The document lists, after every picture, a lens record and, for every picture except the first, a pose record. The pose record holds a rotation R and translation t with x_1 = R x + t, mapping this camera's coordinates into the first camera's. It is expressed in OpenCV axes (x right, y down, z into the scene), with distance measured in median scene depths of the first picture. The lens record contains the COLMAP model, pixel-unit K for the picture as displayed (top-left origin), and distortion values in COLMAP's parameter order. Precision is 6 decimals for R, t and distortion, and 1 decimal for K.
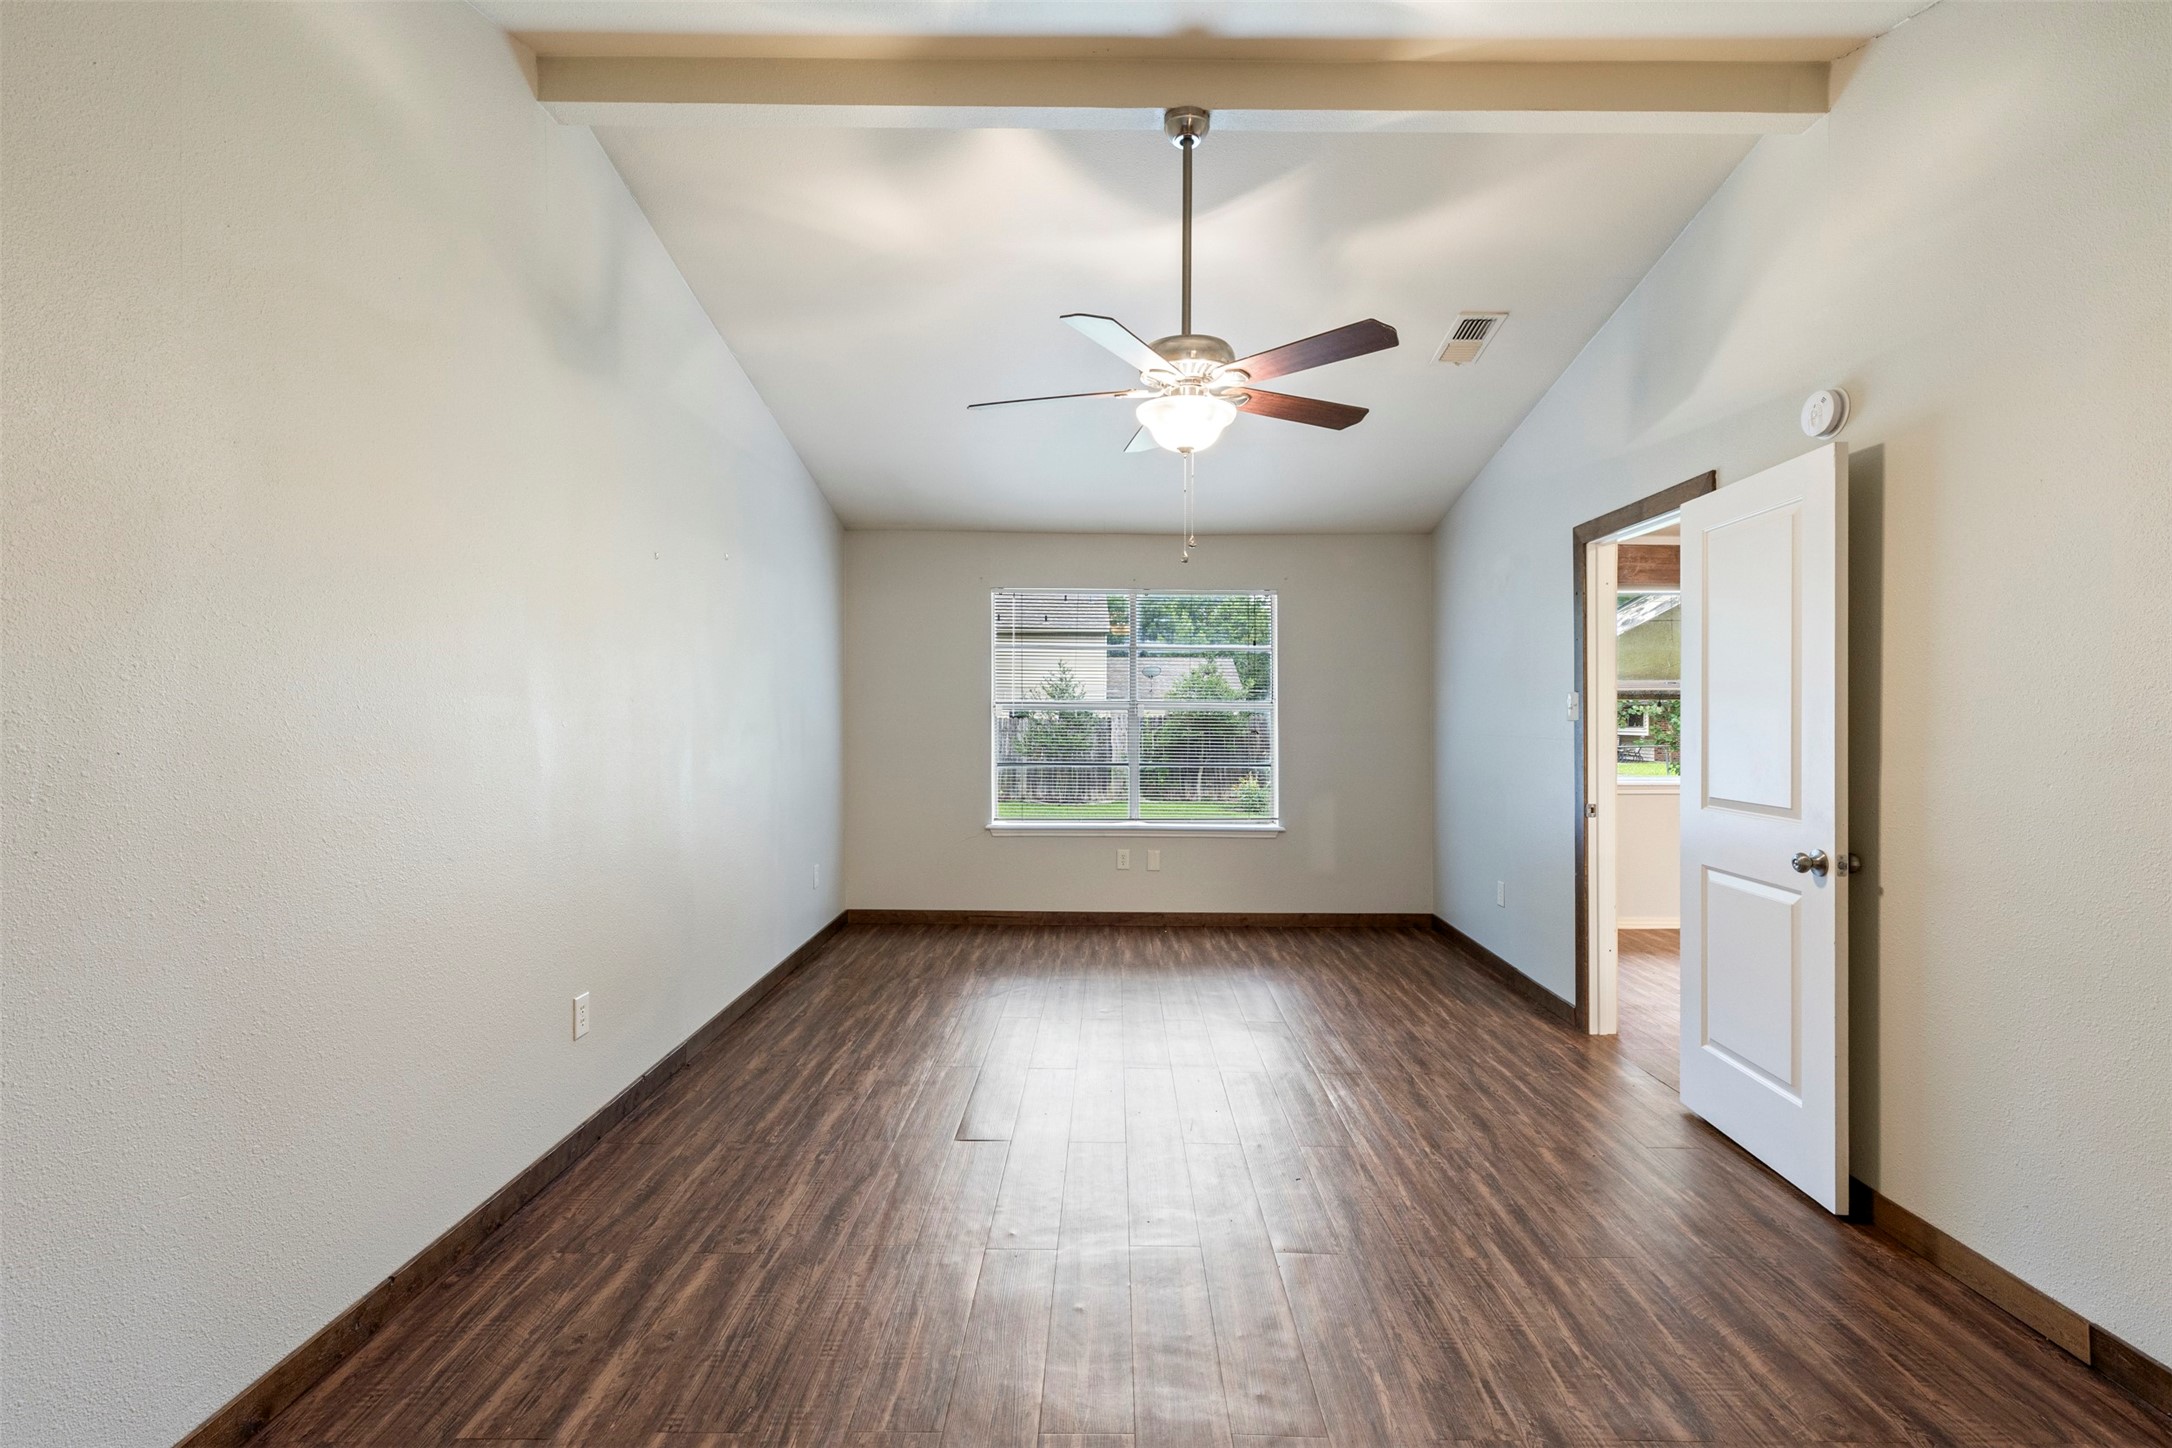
lens RADIAL K [[968.3, 0, 1090.6], [0, 968.3, 717.6], [0, 0, 1]] dist [0.001972, -0.000541]
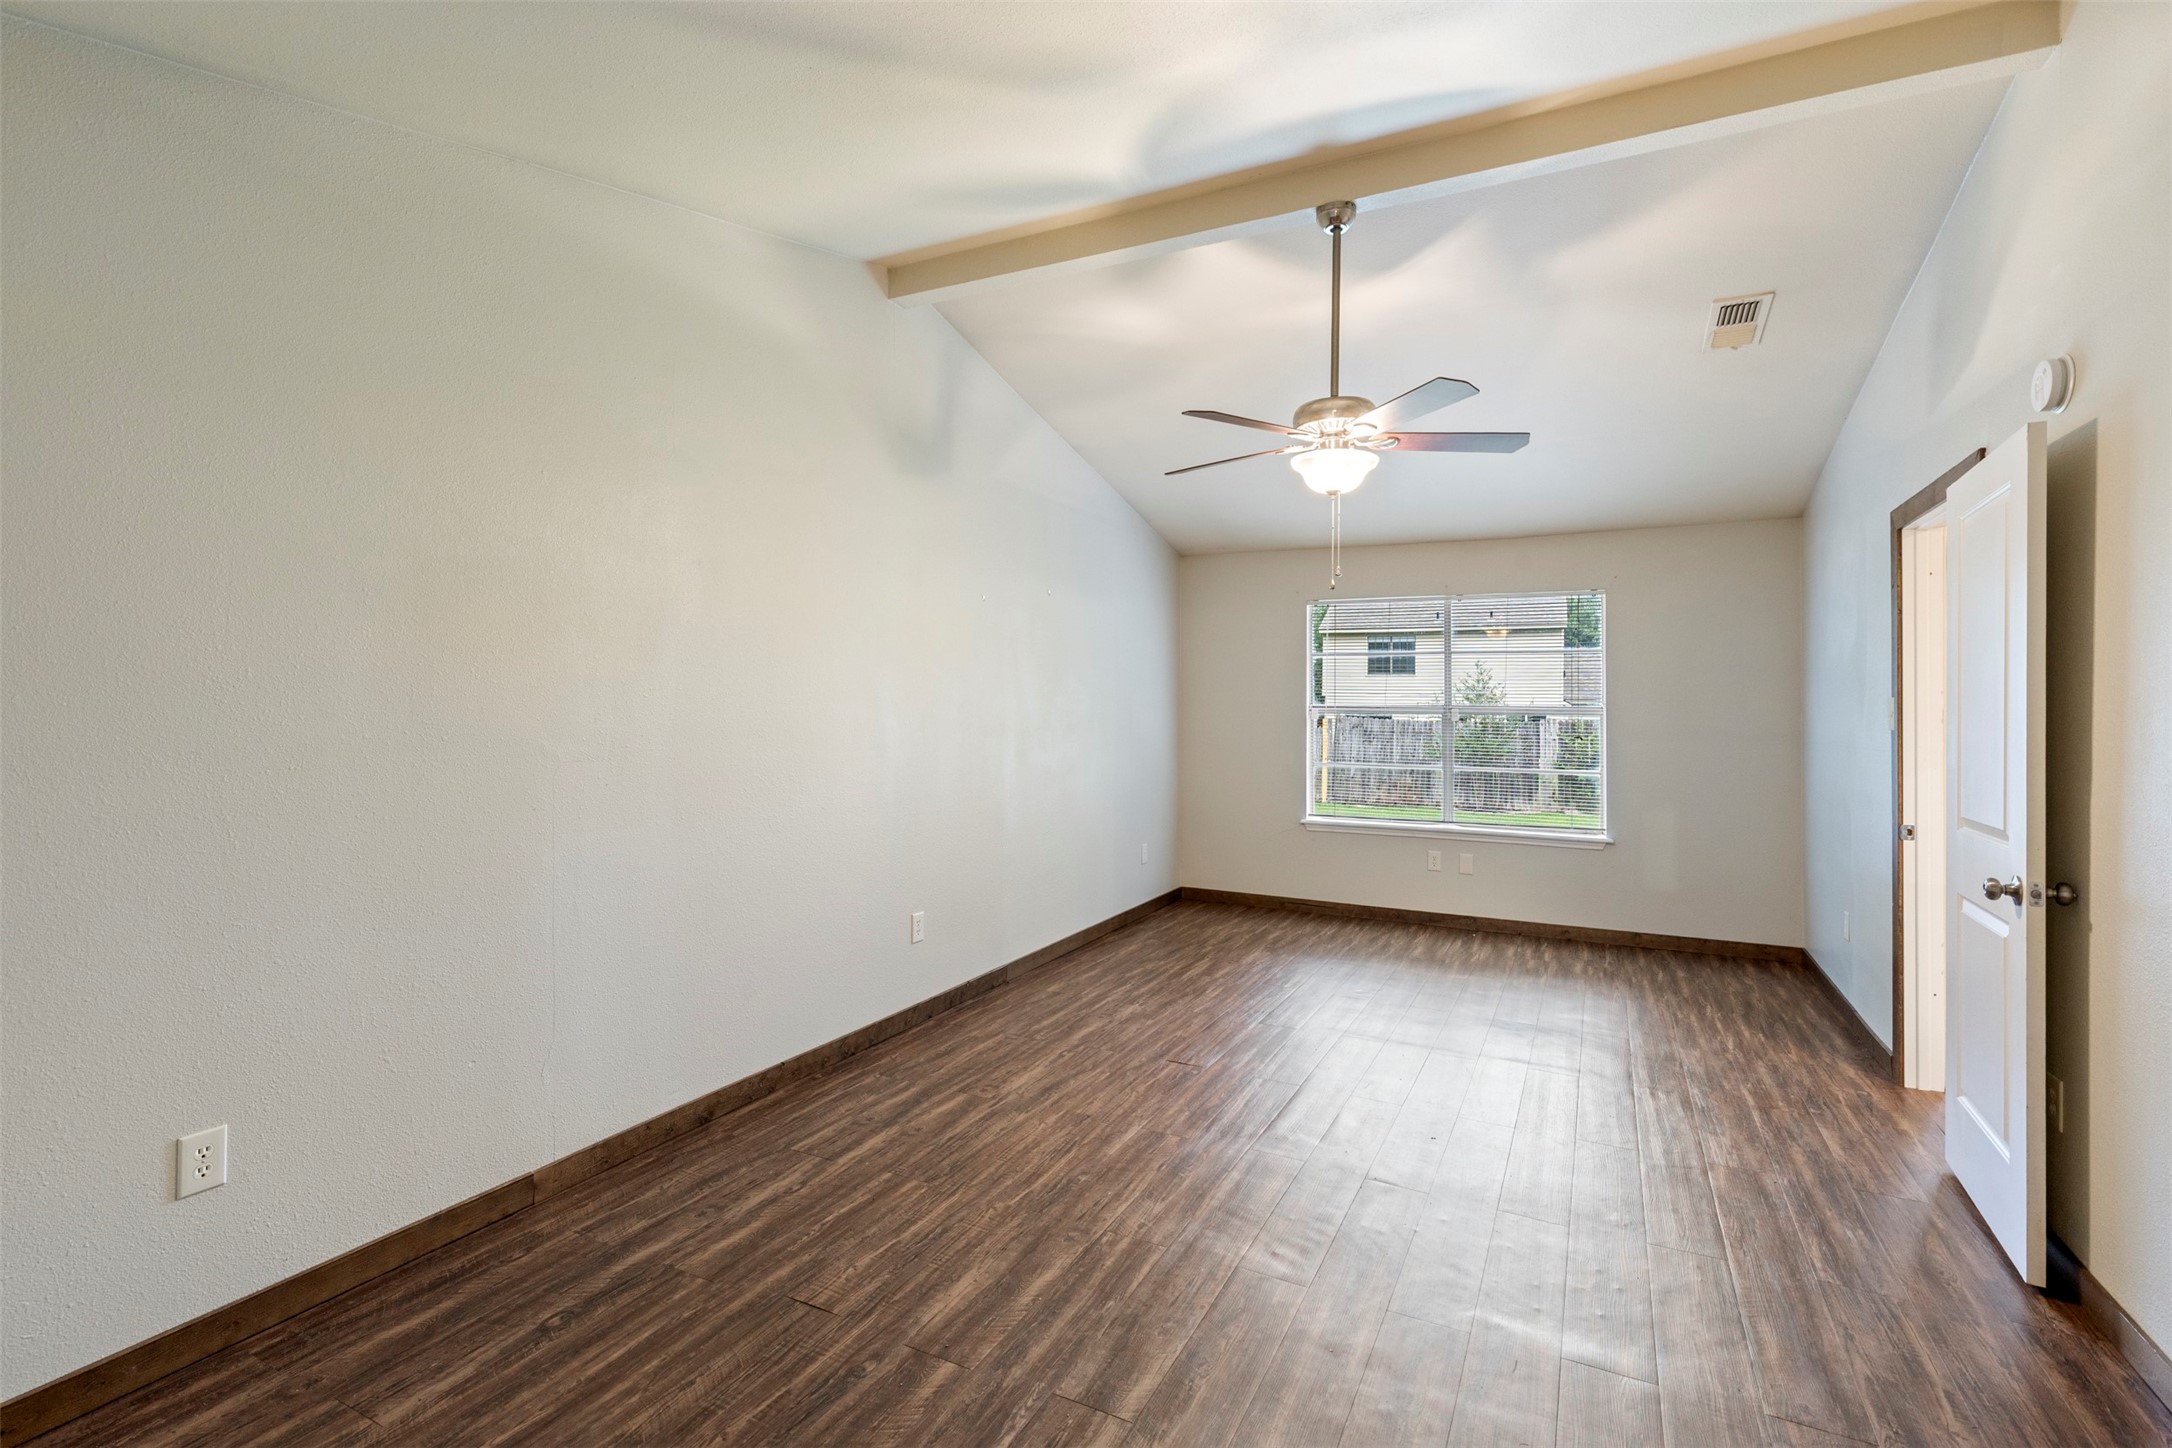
lens RADIAL K [[968.3, 0, 1084.3], [0, 968.3, 716.0], [0, 0, 1]] dist [0.001972, -0.000541]
pose [[0.894790, 0.006709, -0.446438, 0.292451], [-0.008280, 0.999964, -0.001568, -0.002676], [0.446411, 0.005099, 0.894813, -0.148024]]
